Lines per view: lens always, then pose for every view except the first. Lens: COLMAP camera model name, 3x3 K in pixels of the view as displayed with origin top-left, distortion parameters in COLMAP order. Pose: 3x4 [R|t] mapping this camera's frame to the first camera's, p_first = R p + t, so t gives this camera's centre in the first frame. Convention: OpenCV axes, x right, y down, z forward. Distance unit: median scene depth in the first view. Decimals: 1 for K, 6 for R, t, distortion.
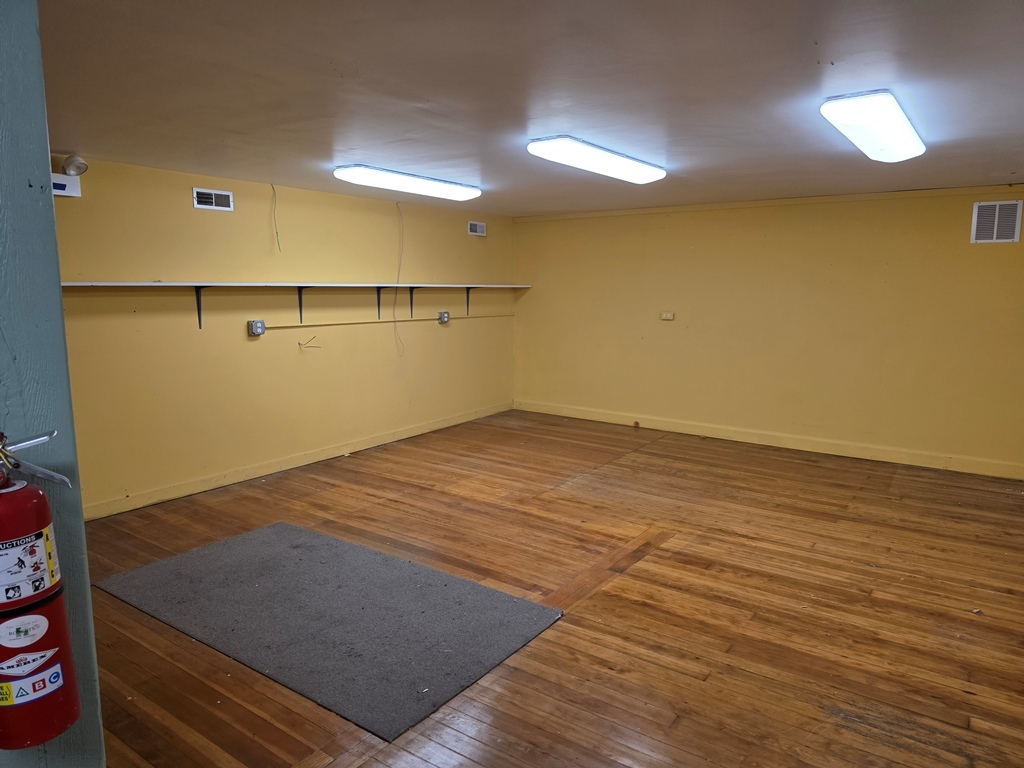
lens RADIAL K [[692.5, 0, 504.7], [0, 692.5, 390.0], [0, 0, 1]] dist [0.025443, -0.035072]
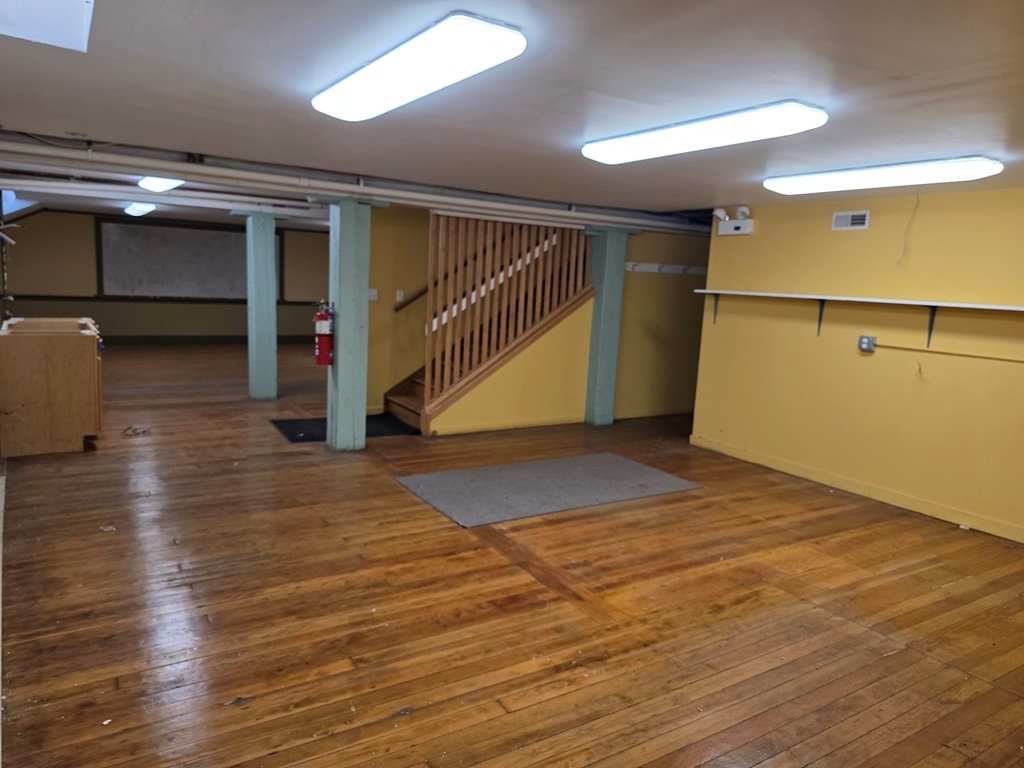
lens RADIAL K [[692.5, 0, 505.7], [0, 692.5, 379.1], [0, 0, 1]] dist [0.025443, -0.035072]
pose [[-0.371065, 0.119381, -0.920901, 0.926712], [-0.192558, 0.960254, 0.202071, -0.174791], [0.908423, 0.252309, -0.333329, 1.072727]]
